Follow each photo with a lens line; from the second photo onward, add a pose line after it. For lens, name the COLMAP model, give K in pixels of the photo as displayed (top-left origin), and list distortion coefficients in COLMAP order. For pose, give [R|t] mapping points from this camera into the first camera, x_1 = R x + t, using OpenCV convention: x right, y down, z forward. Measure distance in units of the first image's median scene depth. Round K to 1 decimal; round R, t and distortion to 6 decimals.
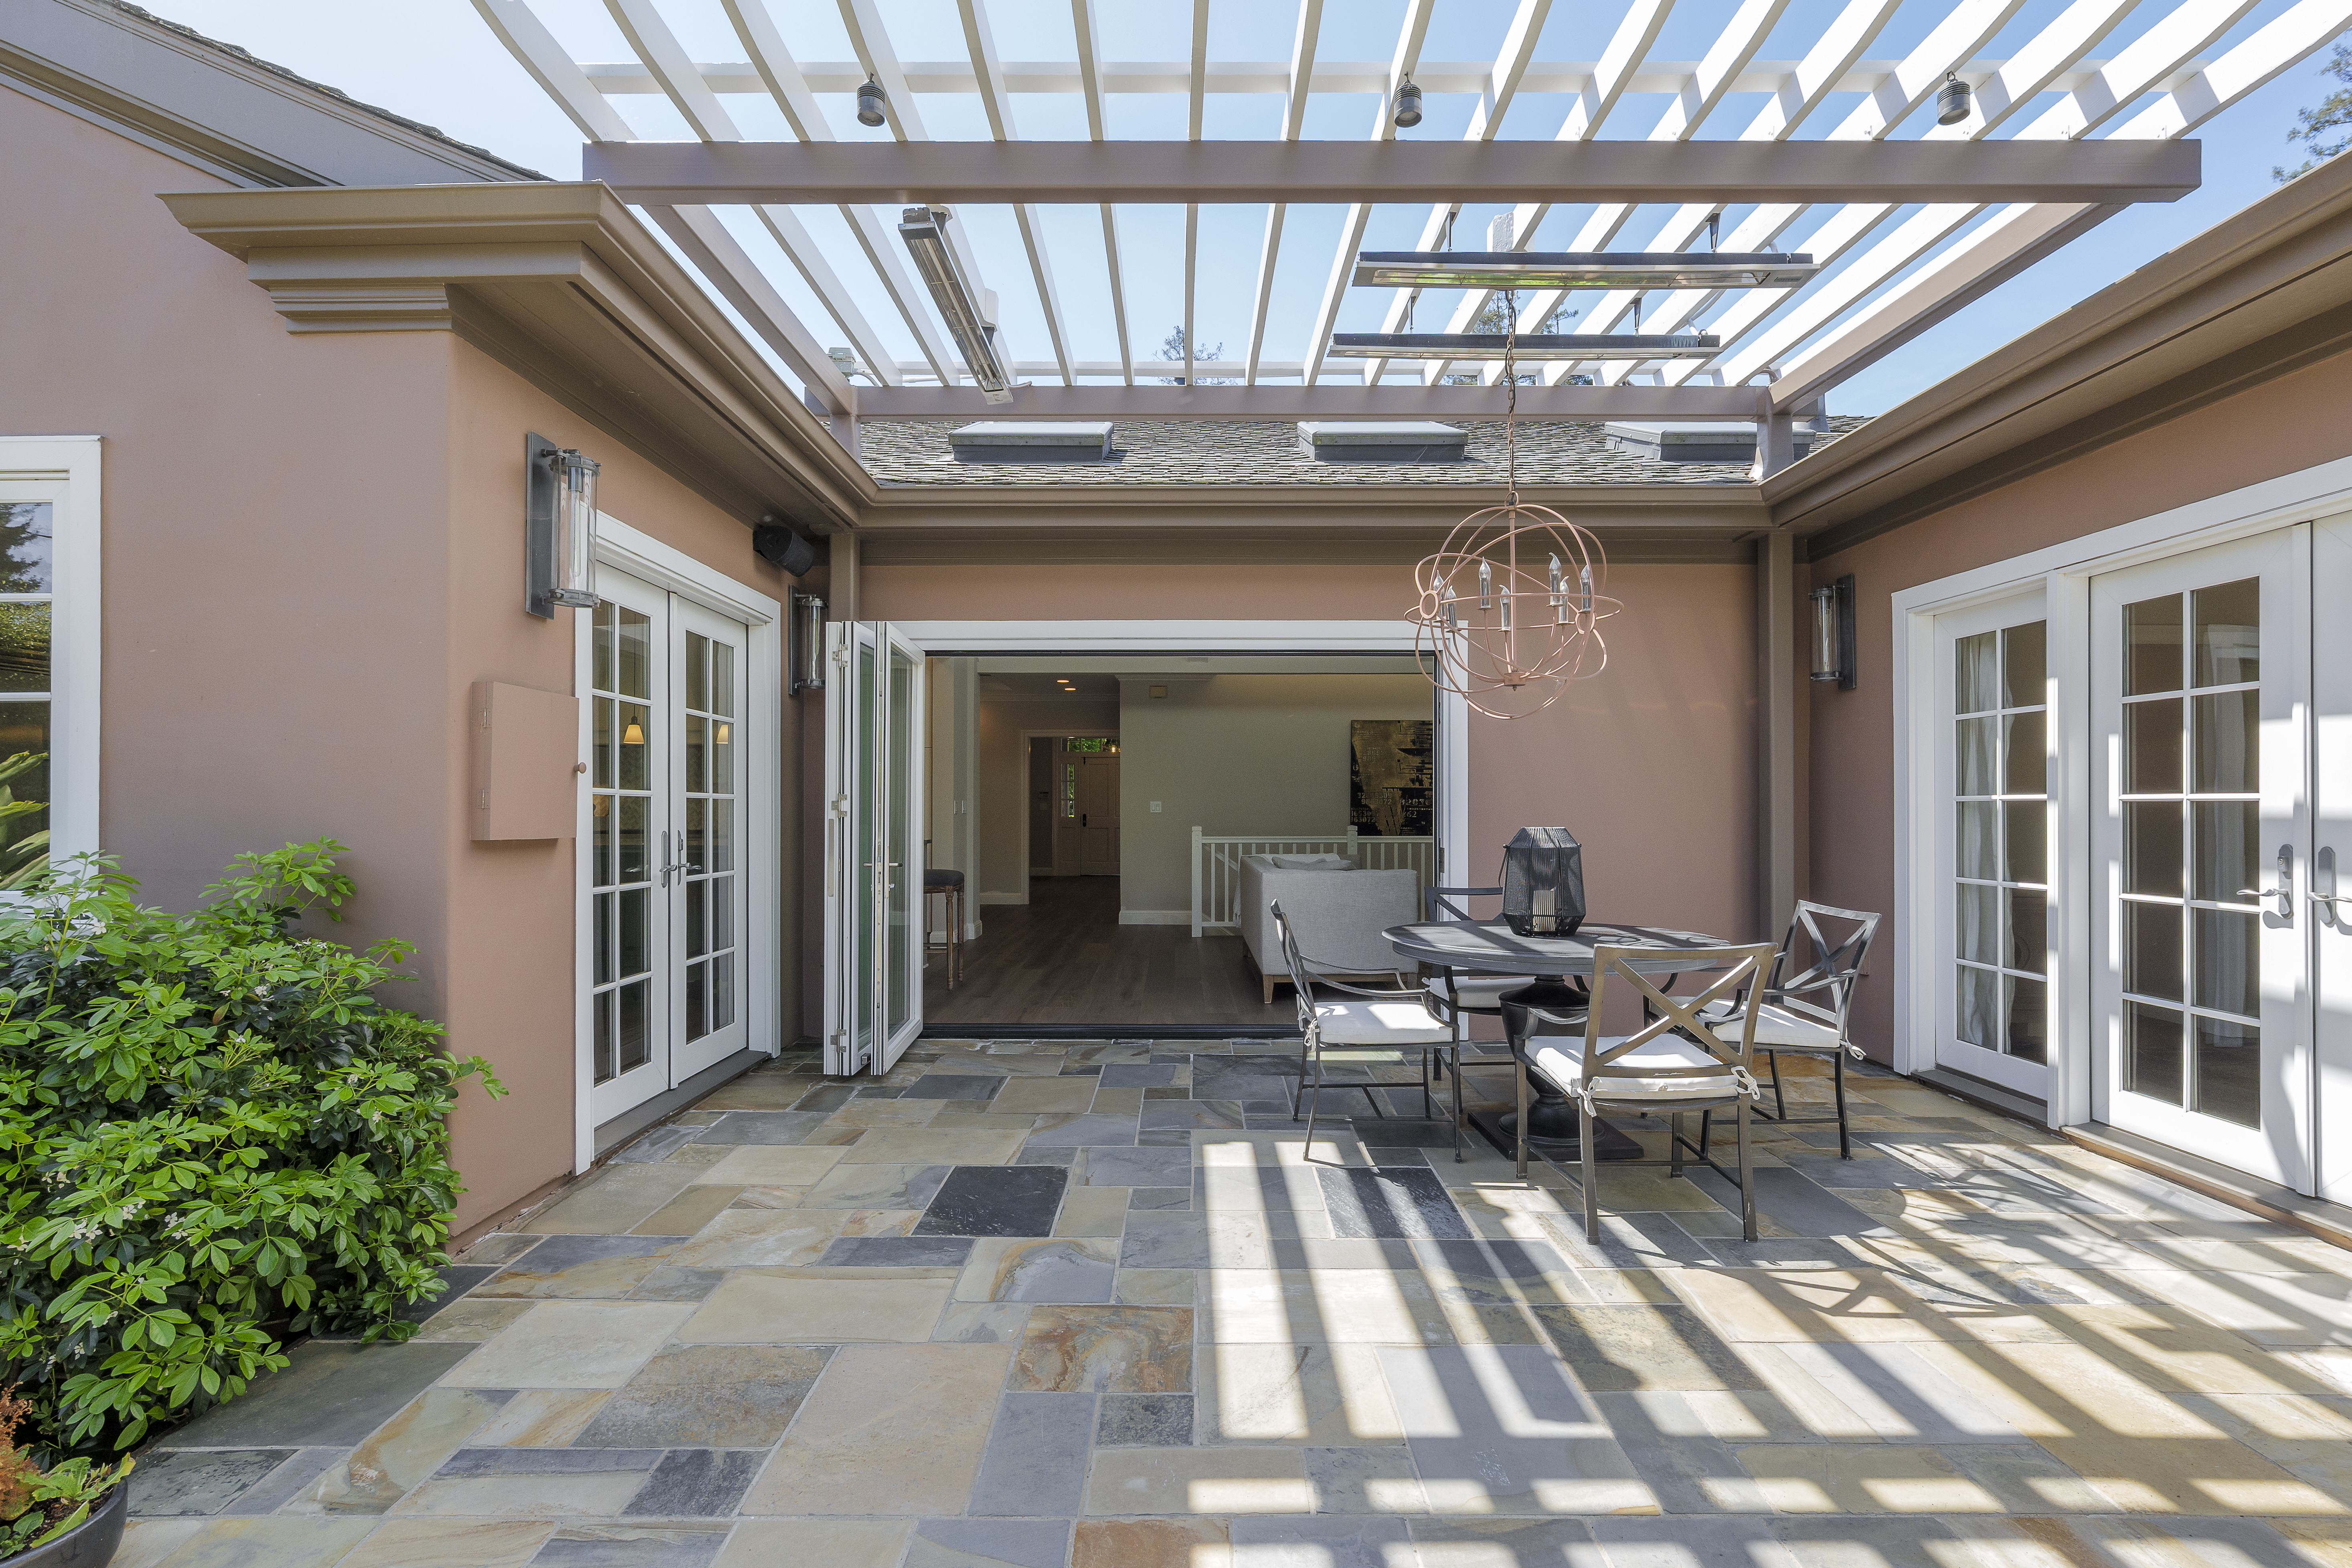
lens RADIAL K [[1101.8, 0, 1173.0], [0, 1101.8, 805.9], [0, 0, 1]] dist [-0.011891, 0.006683]
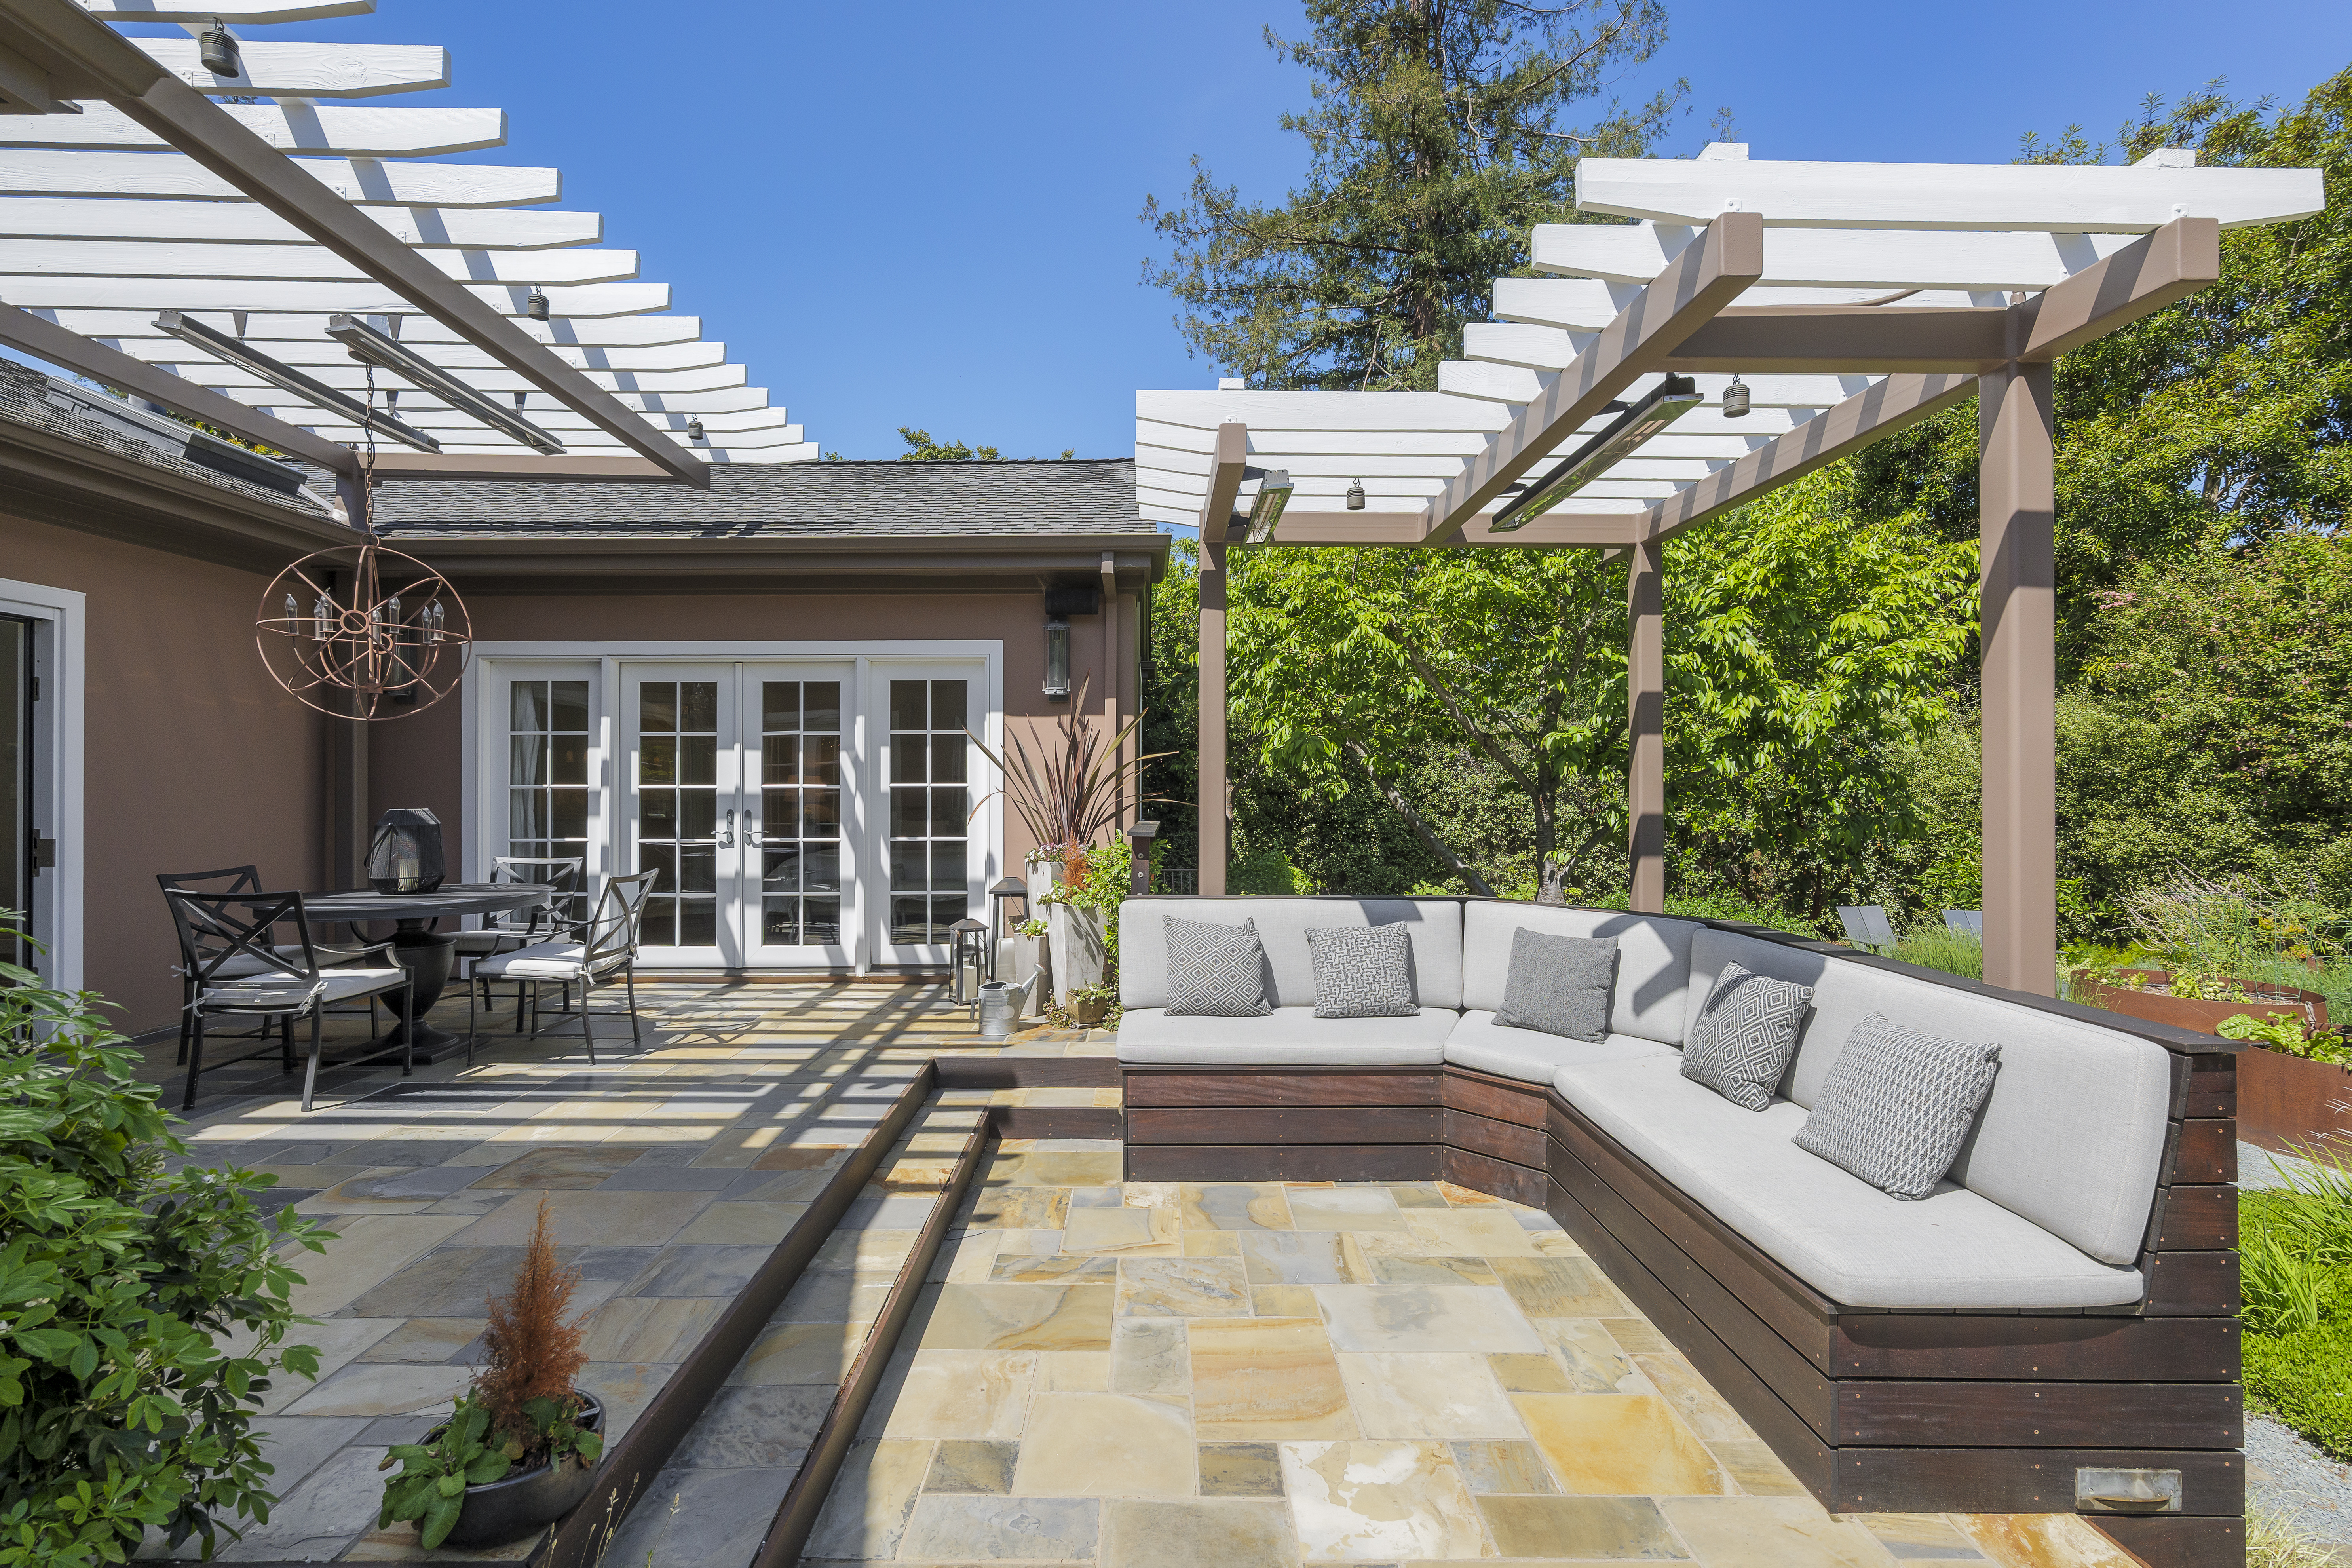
lens RADIAL K [[1101.9, 0, 1168.9], [0, 1101.9, 784.1], [0, 0, 1]] dist [-0.011891, 0.006683]
pose [[-0.031501, 0.010242, 0.999451, -1.017672], [0.008975, 0.999910, -0.009964, 0.015412], [-0.999463, 0.008656, -0.031591, 0.180569]]
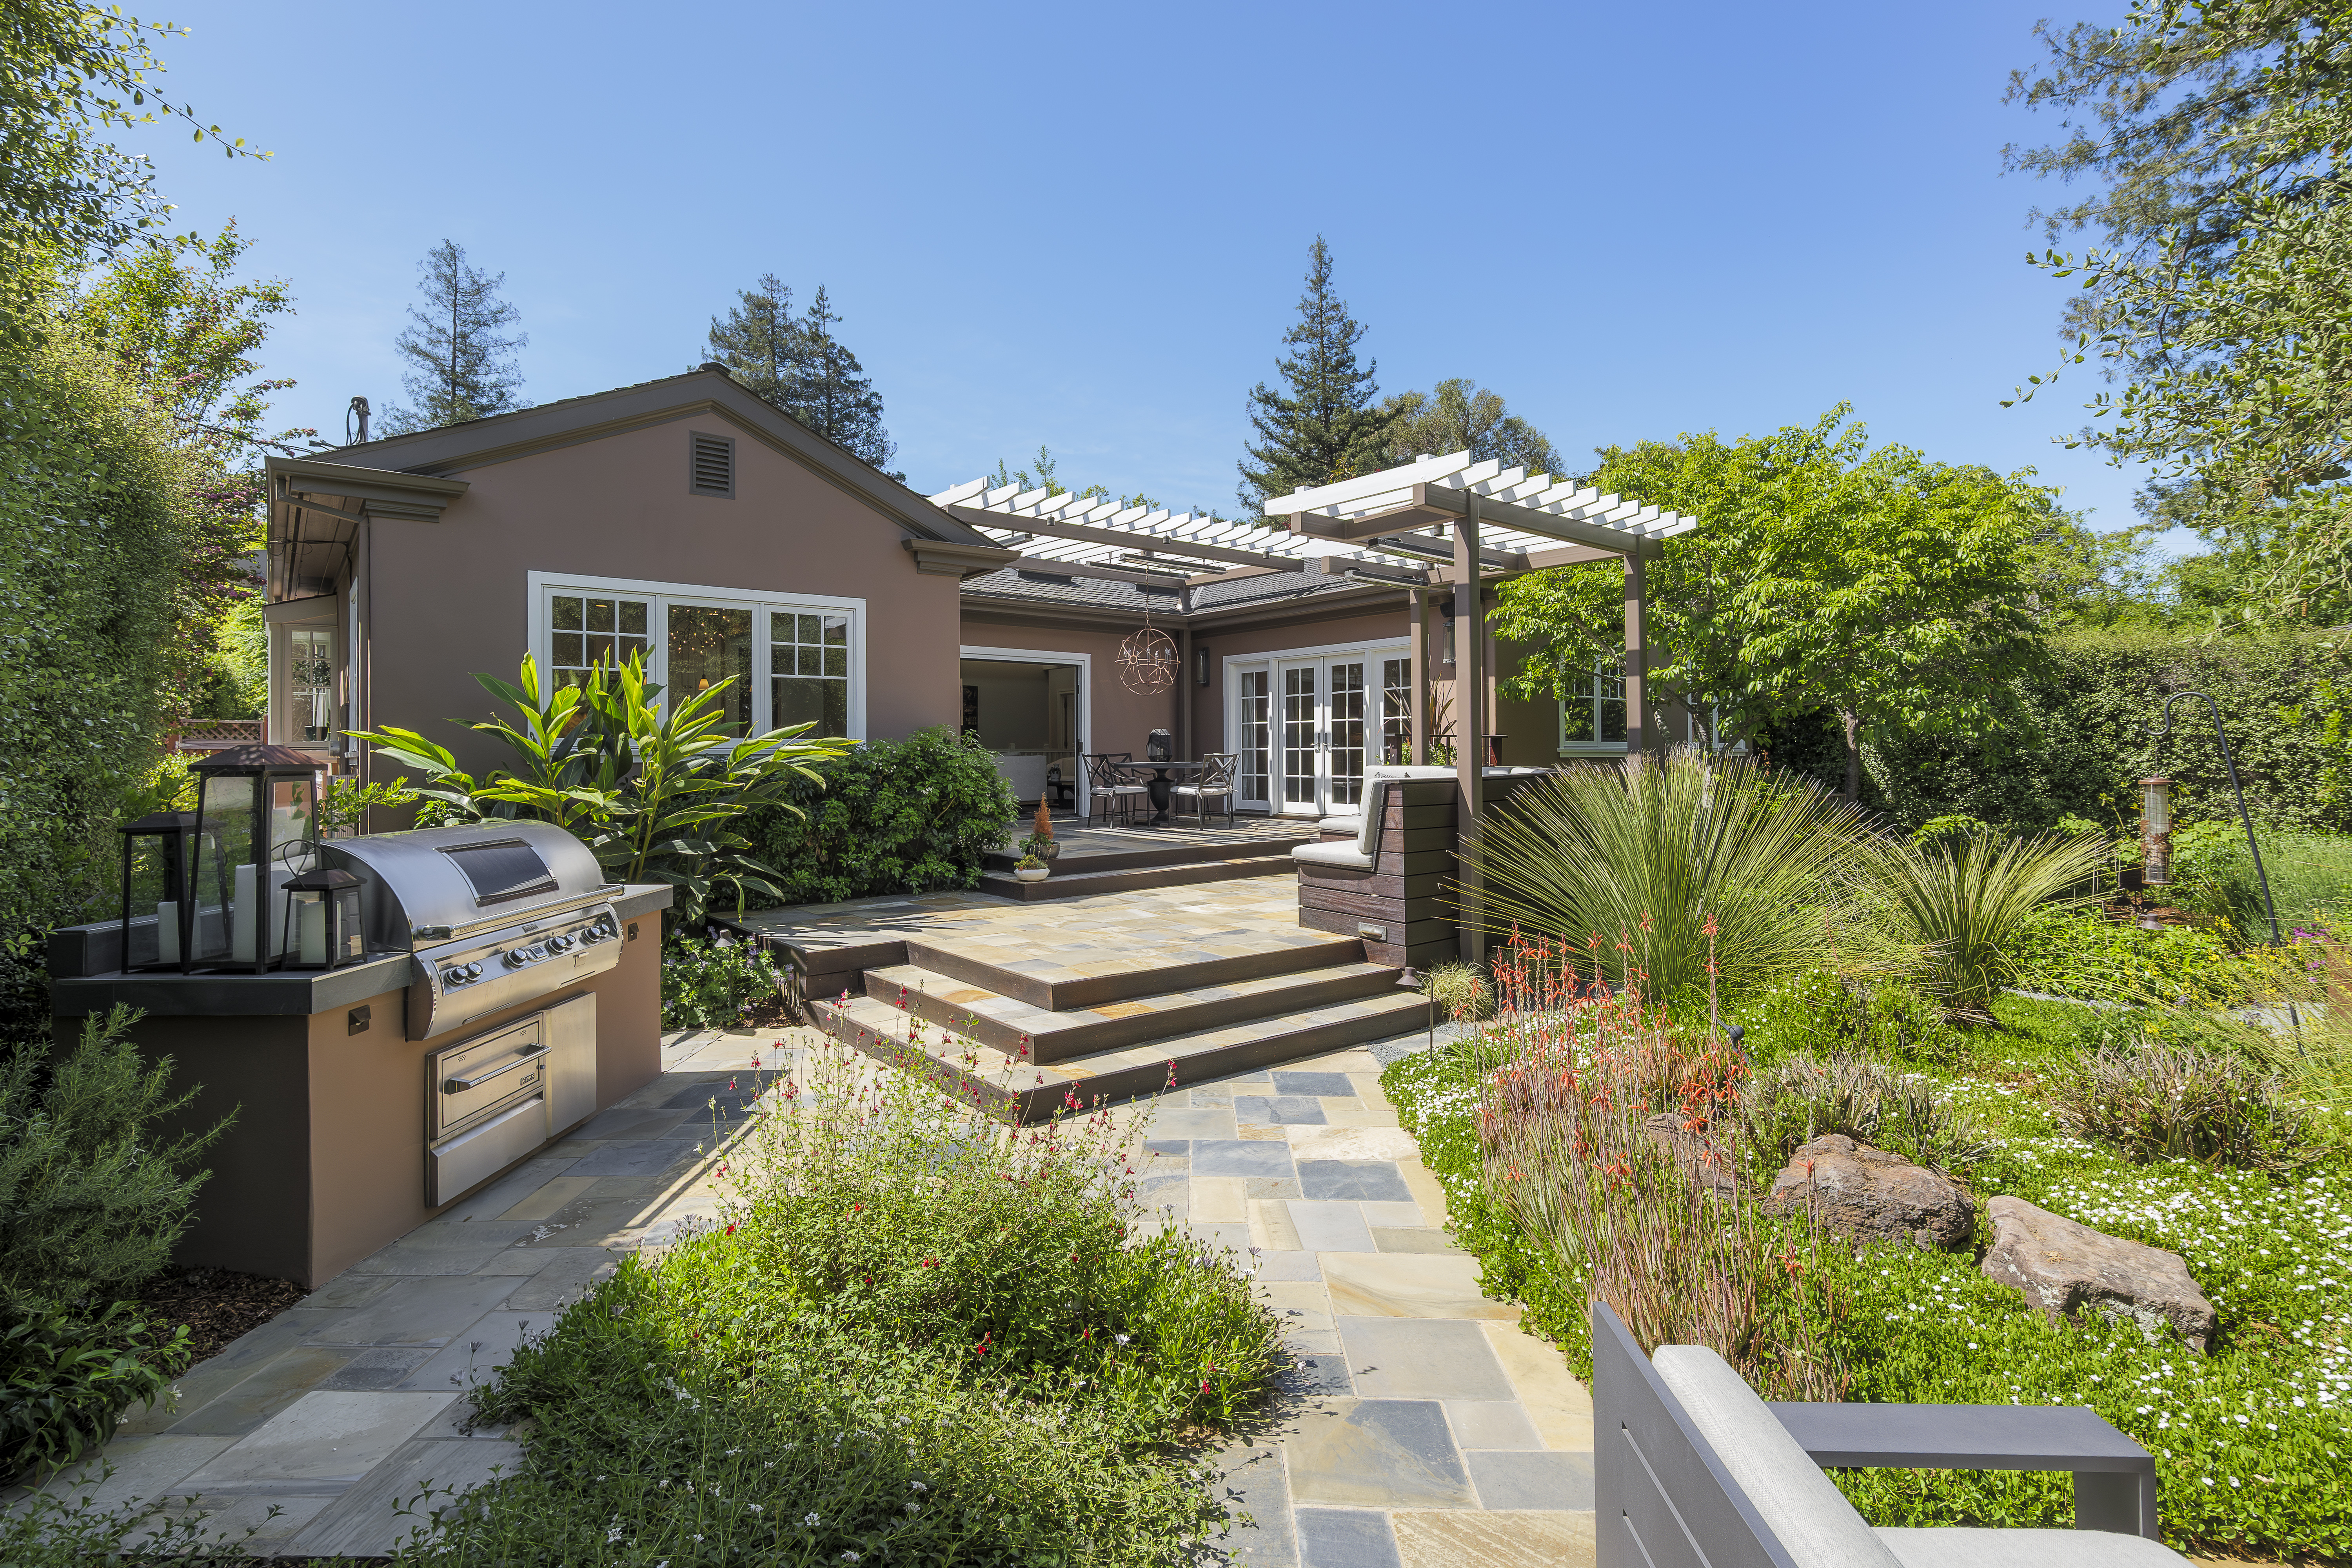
lens RADIAL K [[1101.9, 0, 1161.3], [0, 1101.9, 770.2], [0, 0, 1]] dist [-0.011891, 0.006683]
pose [[0.774677, -0.011327, 0.632256, -1.843993], [0.006730, 0.999931, 0.009668, 0.117387], [-0.632322, -0.003235, 0.774699, -1.643826]]
